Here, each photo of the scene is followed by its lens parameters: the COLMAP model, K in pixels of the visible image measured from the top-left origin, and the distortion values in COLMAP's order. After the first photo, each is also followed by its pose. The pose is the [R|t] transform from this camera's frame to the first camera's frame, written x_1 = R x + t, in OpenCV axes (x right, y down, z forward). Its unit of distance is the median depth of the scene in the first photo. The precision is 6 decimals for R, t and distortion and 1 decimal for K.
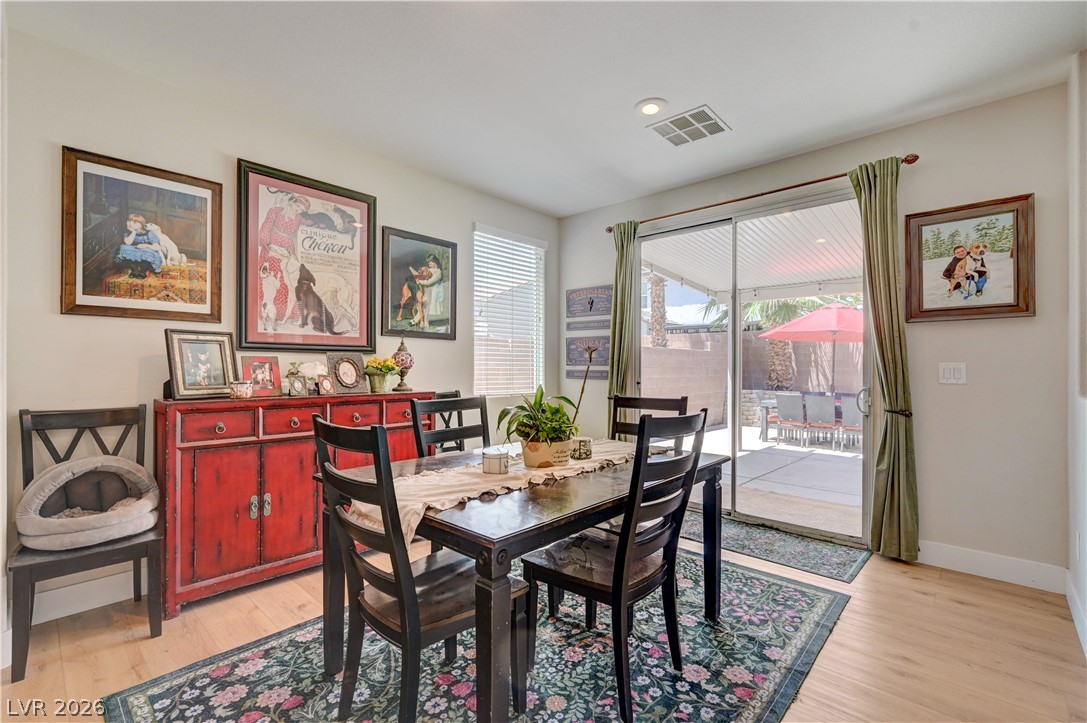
lens RADIAL K [[477.7, 0, 544.1], [0, 477.7, 364.8], [0, 0, 1]] dist [0.000075, 0.000023]
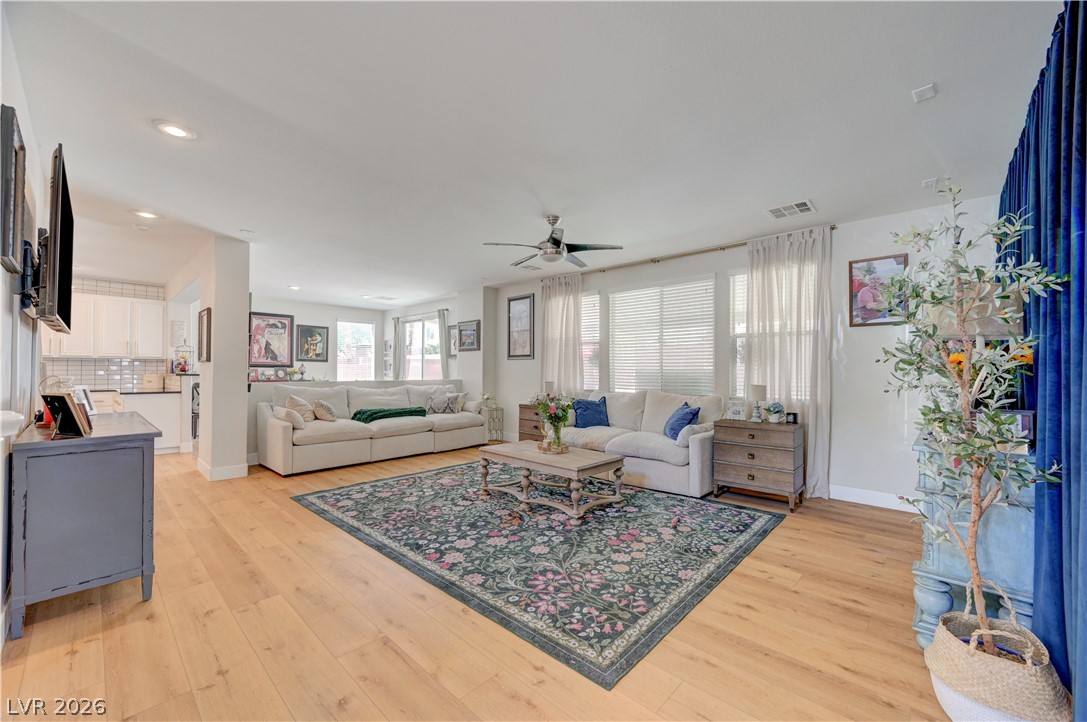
lens RADIAL K [[428.8, 0, 545.0], [0, 428.8, 365.1], [0, 0, 1]] dist [-0.001372, 0.000675]
pose [[0.999971, 0.000346, -0.007666, 1.451935], [-0.000434, 0.999933, -0.011548, -0.009153], [0.007662, 0.011551, 0.999904, -1.954899]]
